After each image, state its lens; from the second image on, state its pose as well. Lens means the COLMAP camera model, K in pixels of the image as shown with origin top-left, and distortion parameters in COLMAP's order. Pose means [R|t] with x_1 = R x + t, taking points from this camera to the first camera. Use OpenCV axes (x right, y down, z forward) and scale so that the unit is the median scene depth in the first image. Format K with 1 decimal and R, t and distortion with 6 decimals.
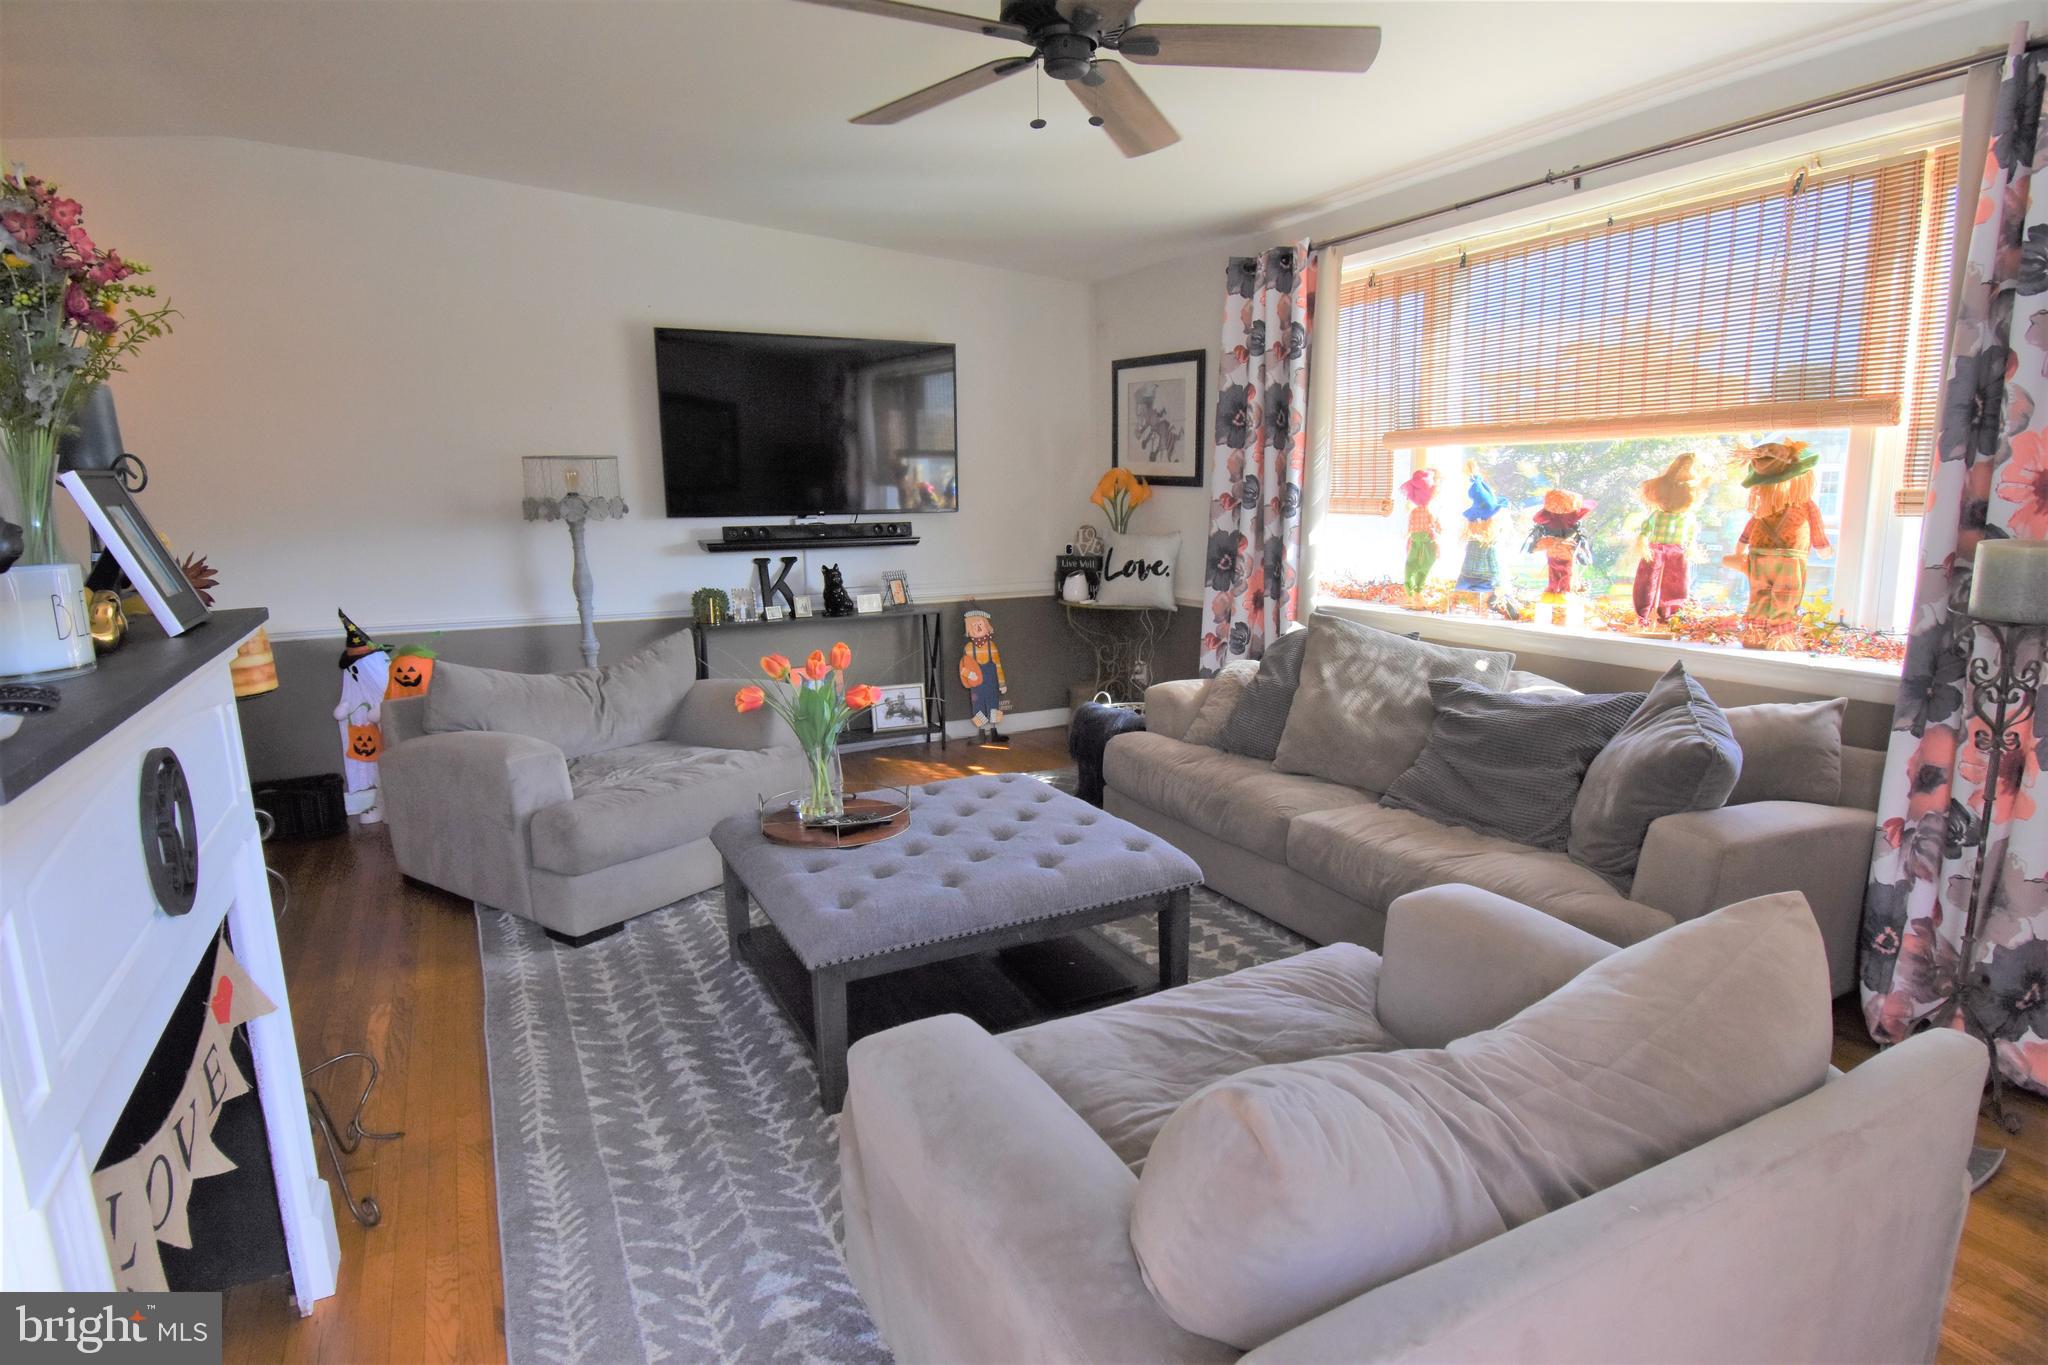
lens RADIAL K [[1102.2, 0, 1039.0], [0, 1102.2, 686.9], [0, 0, 1]] dist [0.014067, -0.023032]
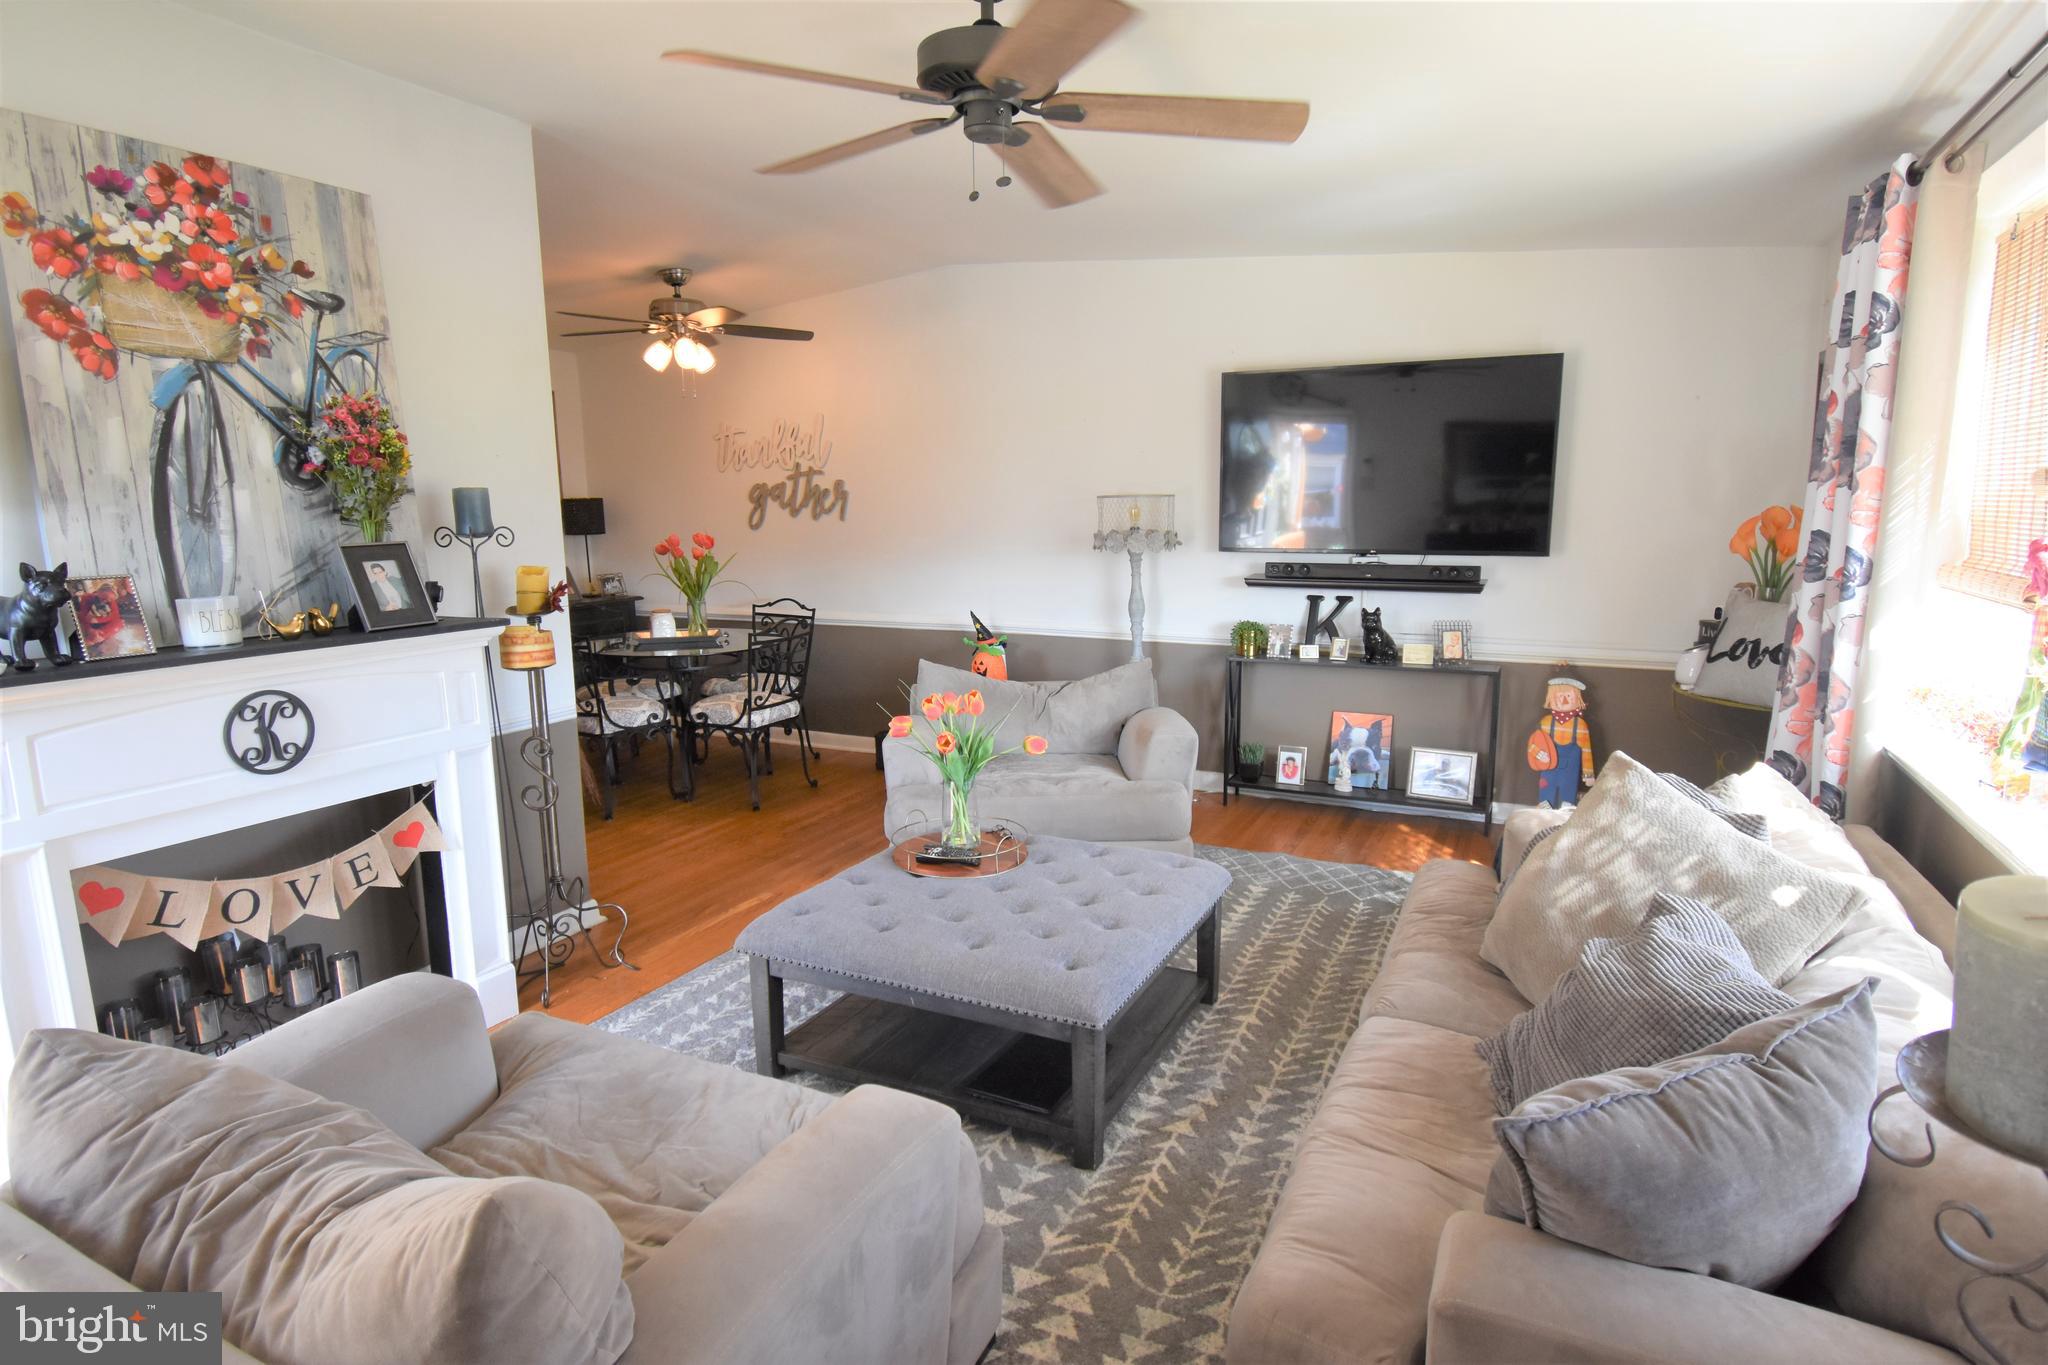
lens RADIAL K [[1102.2, 0, 1037.8], [0, 1102.2, 687.7], [0, 0, 1]] dist [0.014067, -0.023032]
pose [[0.592243, 0.145243, -0.792561, 0.415066], [-0.143426, 0.986914, 0.073685, -0.076655], [0.792892, 0.070034, 0.605325, 0.230471]]
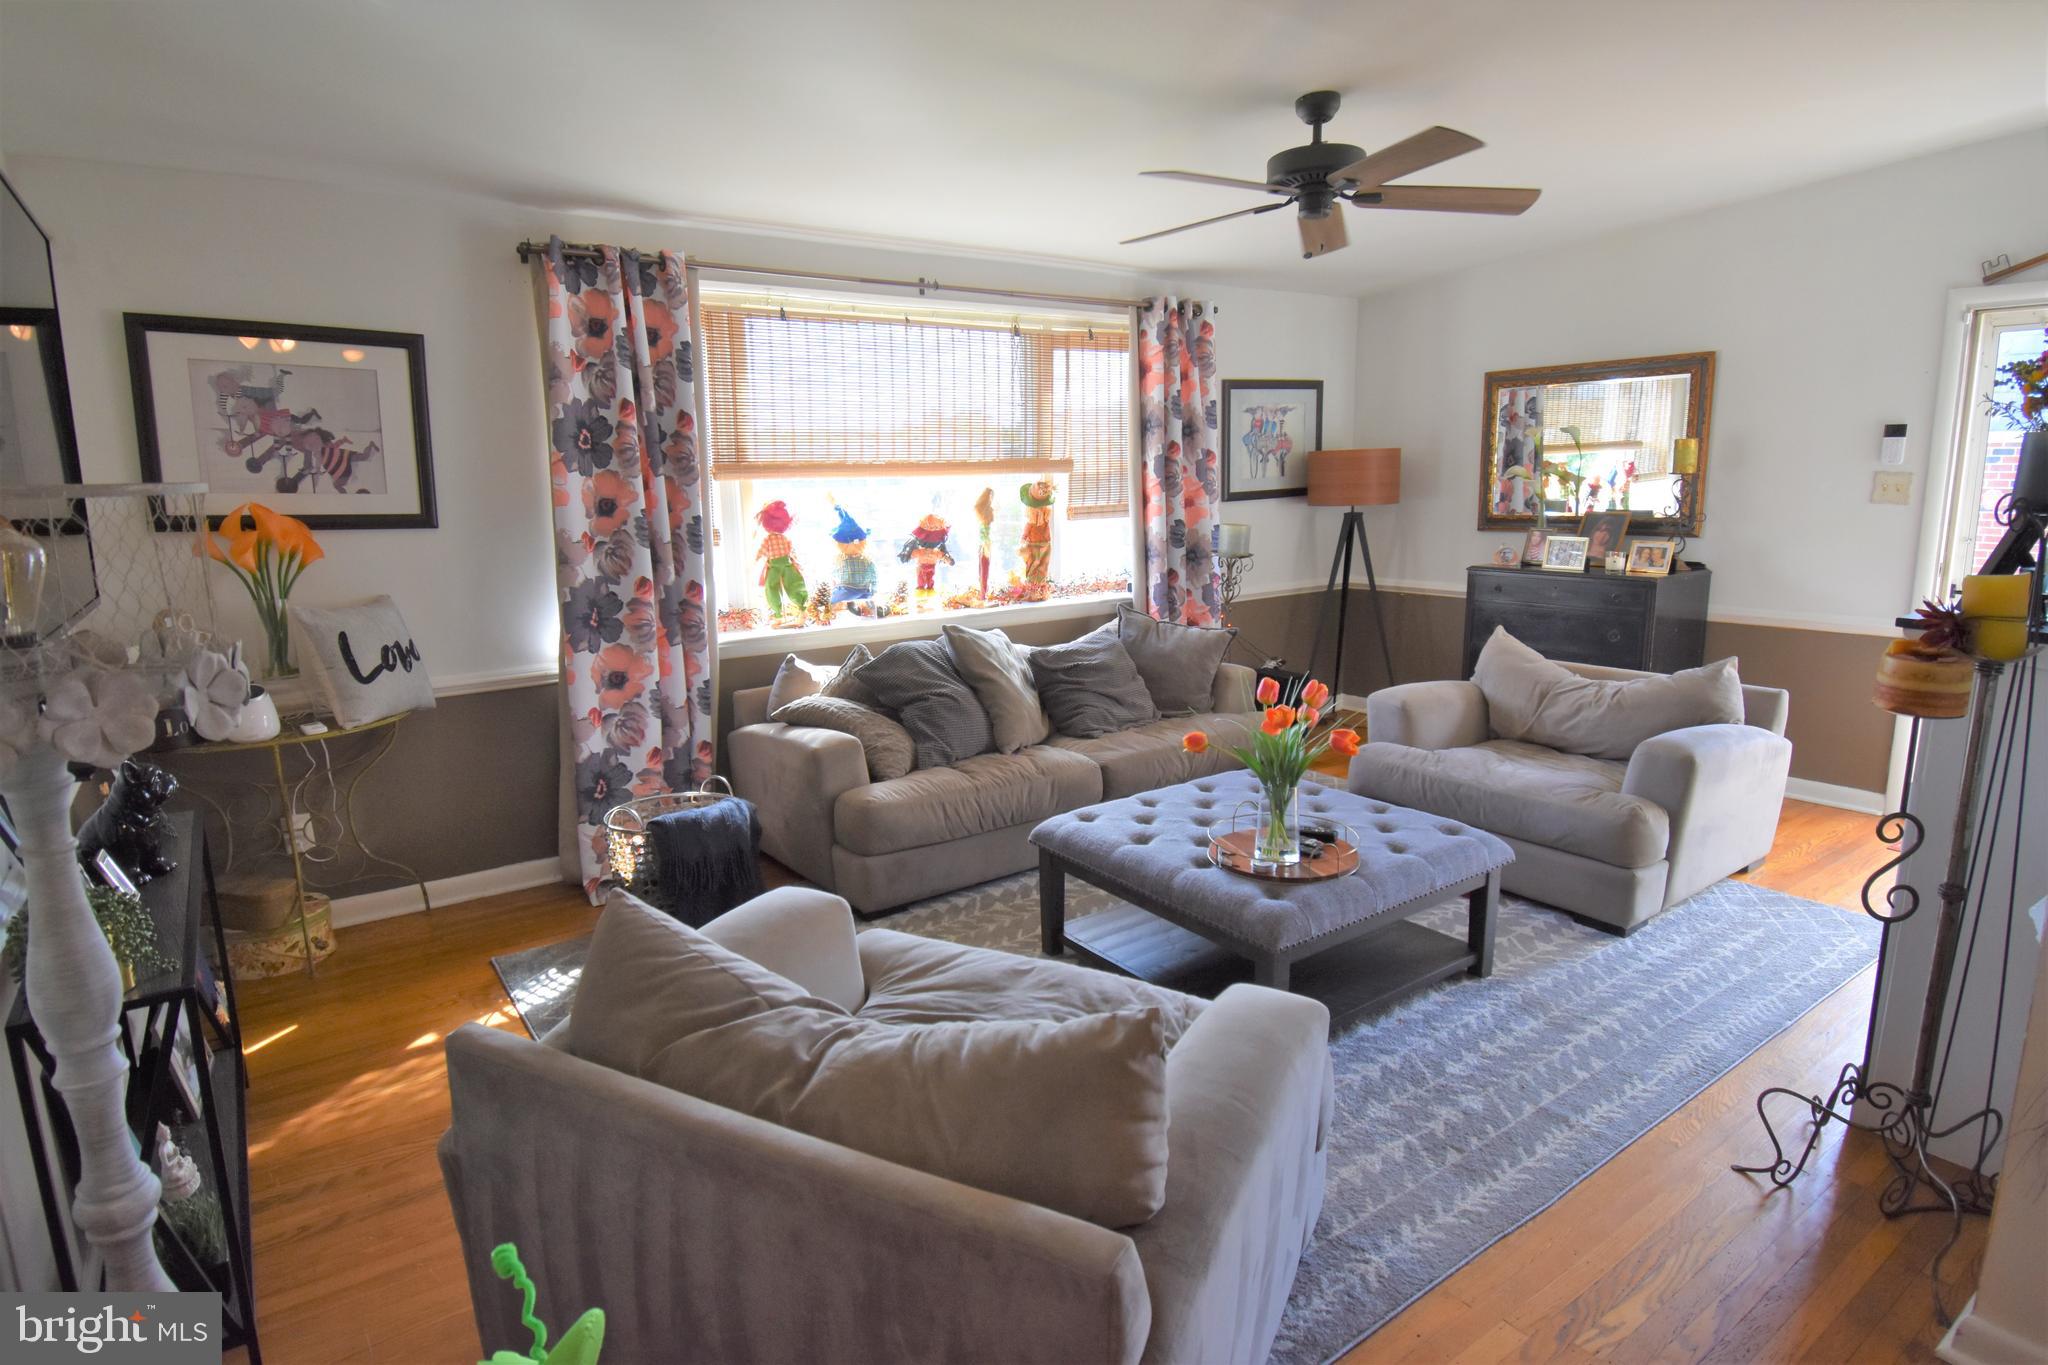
lens RADIAL K [[1102.2, 0, 1032.4], [0, 1102.2, 687.0], [0, 0, 1]] dist [0.014067, -0.023032]
pose [[-0.141450, -0.172919, 0.974726, -0.649426], [0.197226, 0.959964, 0.198922, -0.156868], [-0.970100, 0.220379, -0.101683, 0.760650]]
